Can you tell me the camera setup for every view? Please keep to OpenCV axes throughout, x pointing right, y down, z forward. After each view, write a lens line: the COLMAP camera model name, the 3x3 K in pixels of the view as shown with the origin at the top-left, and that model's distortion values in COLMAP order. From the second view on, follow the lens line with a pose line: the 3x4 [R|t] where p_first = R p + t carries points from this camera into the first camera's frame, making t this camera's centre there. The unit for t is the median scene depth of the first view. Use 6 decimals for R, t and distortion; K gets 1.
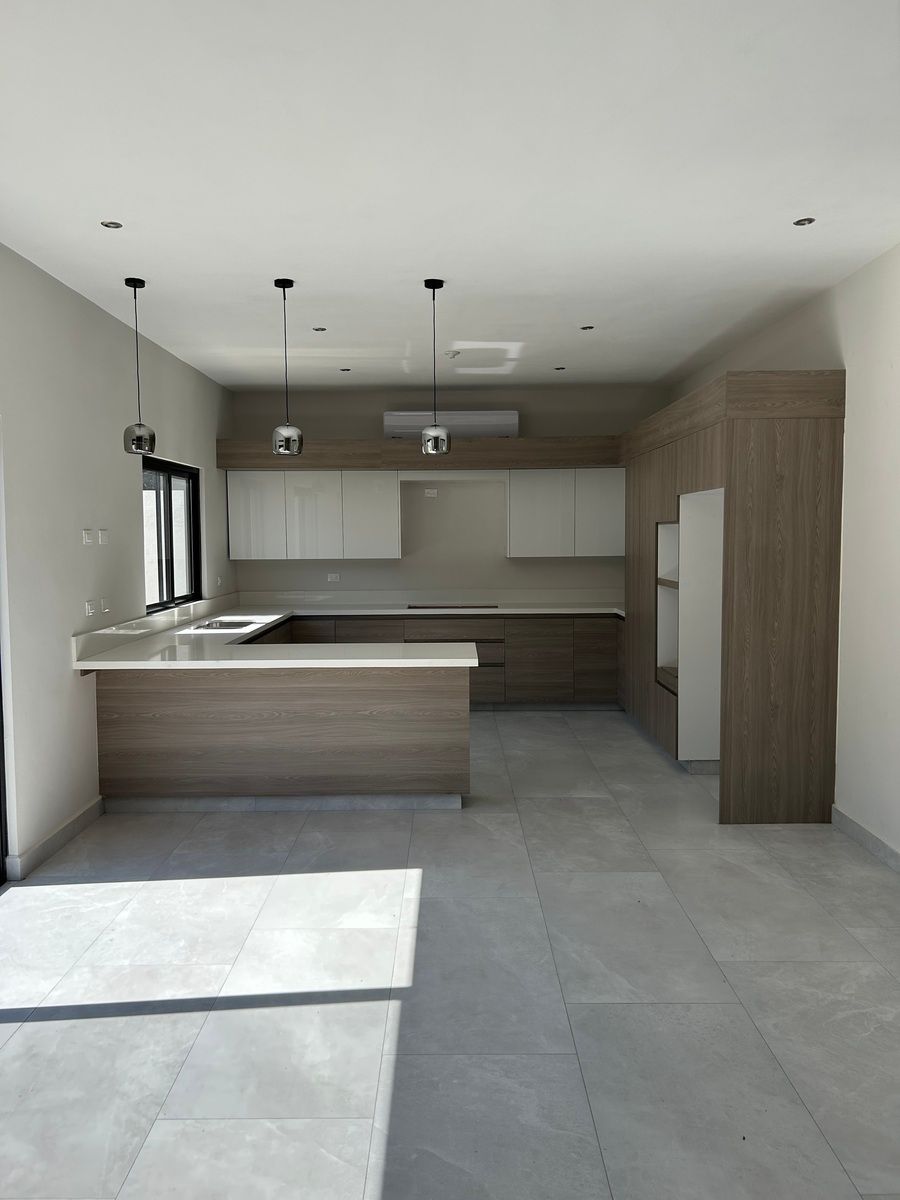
lens RADIAL K [[907.4, 0, 446.8], [0, 907.4, 598.4], [0, 0, 1]] dist [0.040463, -0.051085]
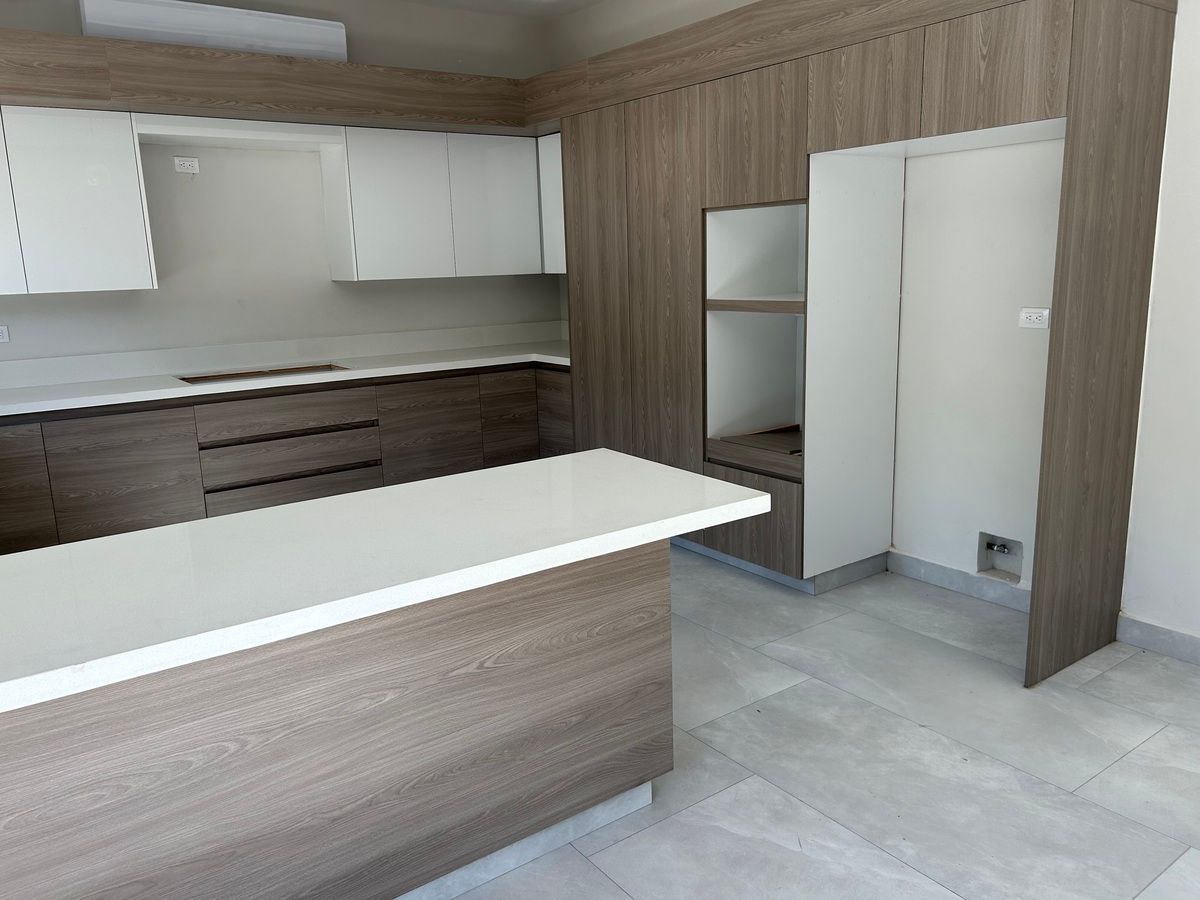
lens RADIAL K [[907.4, 0, 600.2], [0, 907.4, 450.0], [0, 0, 1]] dist [0.040463, -0.051085]
pose [[0.805014, -0.139666, 0.576582, -0.256363], [0.066578, 0.987022, 0.146132, -0.020512], [-0.589509, -0.079251, 0.803865, 0.657266]]
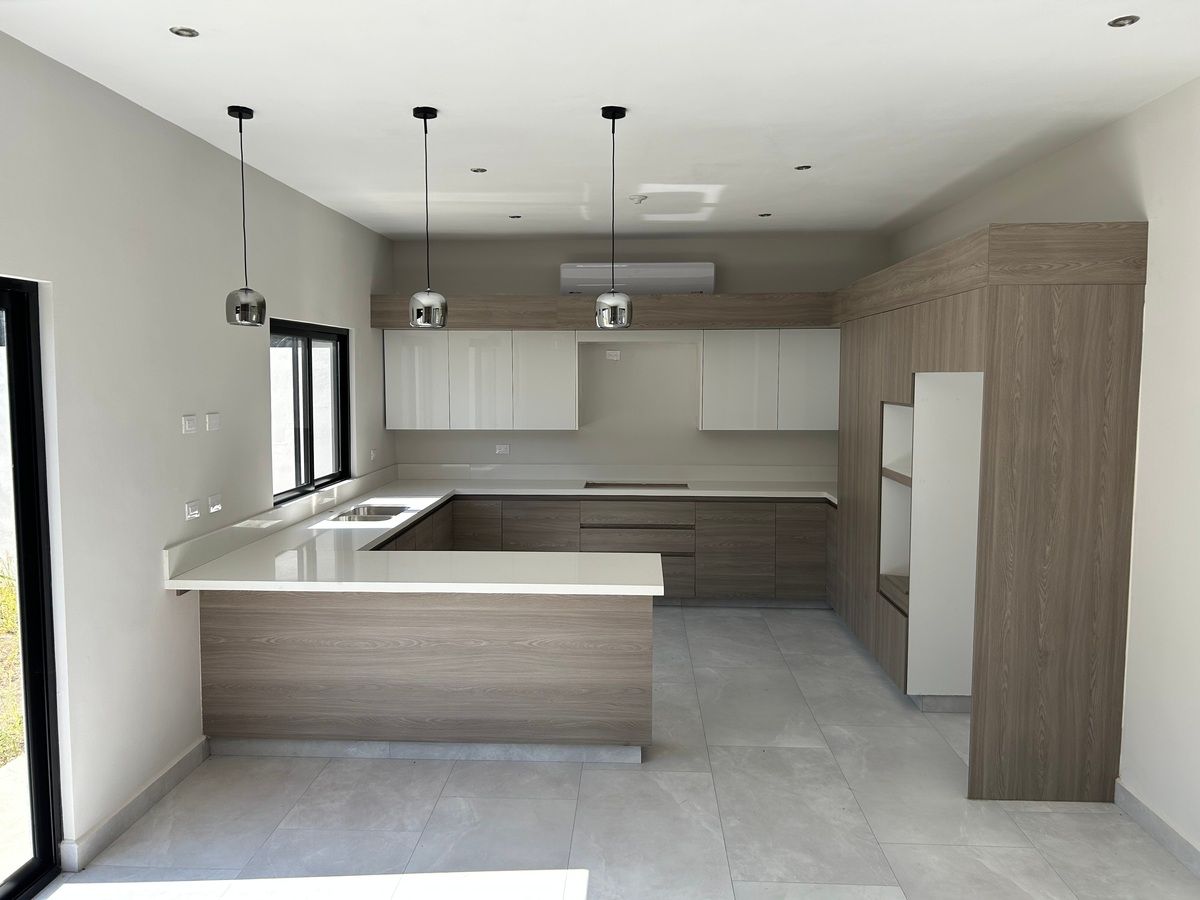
lens RADIAL K [[907.4, 0, 595.4], [0, 907.4, 446.8], [0, 0, 1]] dist [0.040463, -0.051085]
pose [[0.998956, 0.012158, -0.044038, 0.007700], [-0.011727, 0.999881, 0.010048, -0.058362], [0.044155, -0.009521, 0.998979, 0.192372]]
